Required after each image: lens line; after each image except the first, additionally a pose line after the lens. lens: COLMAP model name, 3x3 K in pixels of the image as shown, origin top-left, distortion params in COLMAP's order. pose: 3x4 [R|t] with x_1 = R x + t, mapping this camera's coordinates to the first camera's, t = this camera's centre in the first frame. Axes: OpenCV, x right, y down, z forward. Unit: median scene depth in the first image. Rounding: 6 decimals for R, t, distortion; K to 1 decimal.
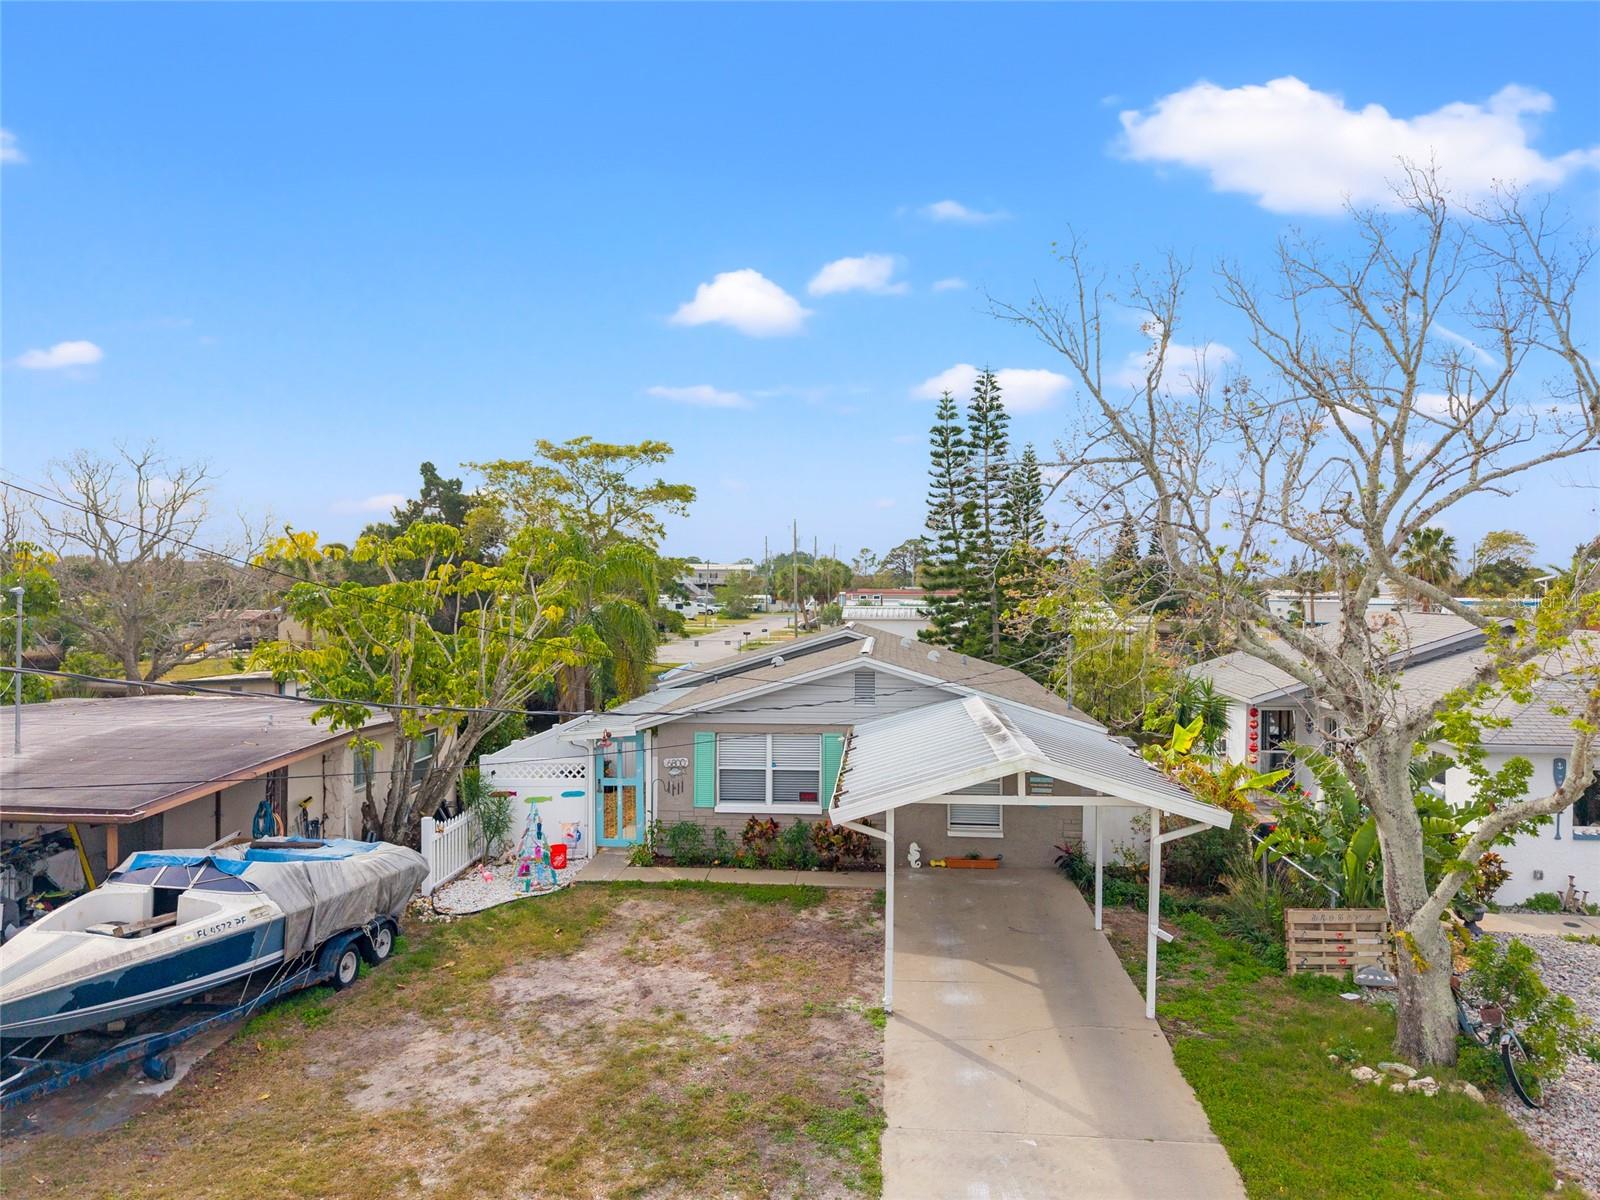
lens RADIAL K [[1077.8, 0, 798.1], [0, 1077.8, 622.1], [0, 0, 1]] dist [0.059585, -0.074743]
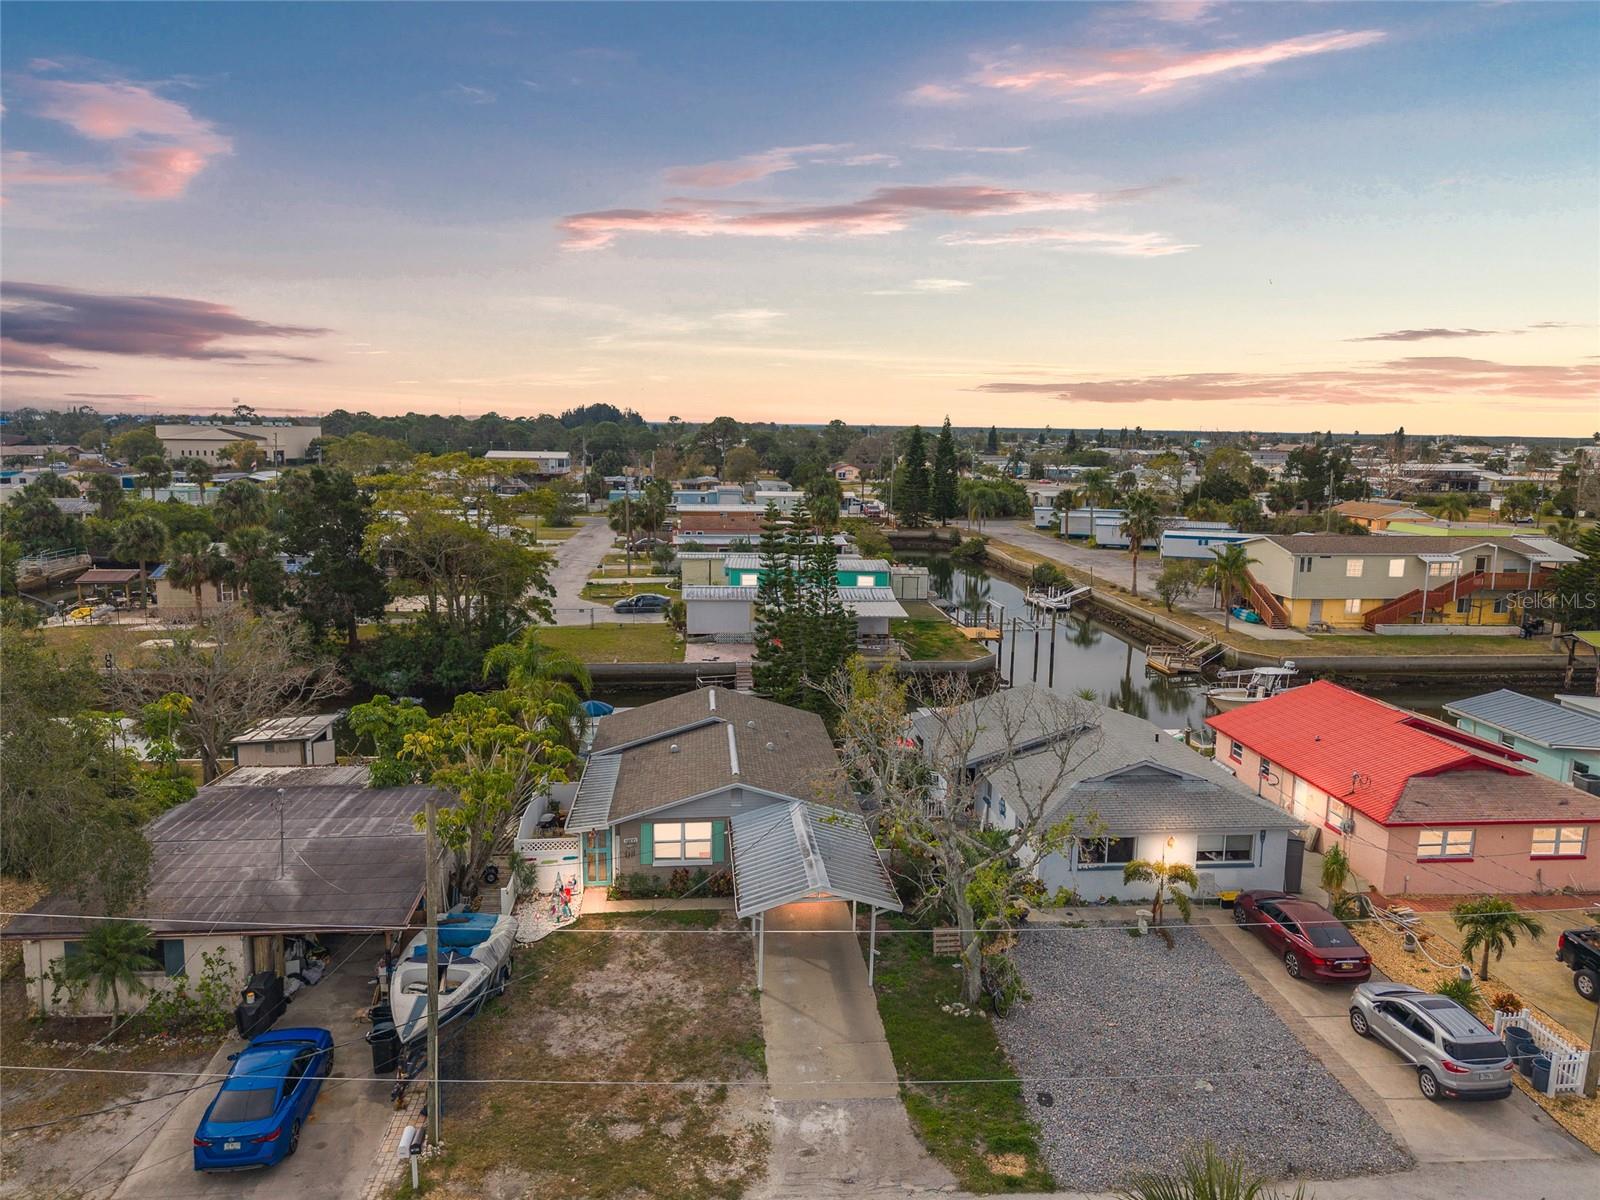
lens RADIAL K [[1101.3, 0, 790.8], [0, 1101.3, 598.0], [0, 0, 1]] dist [0.019866, -0.002322]
pose [[0.985211, -0.015747, 0.170618, -0.232516], [-0.004974, 0.992720, 0.120346, -0.726444], [-0.171271, -0.119415, 0.977960, -1.162005]]
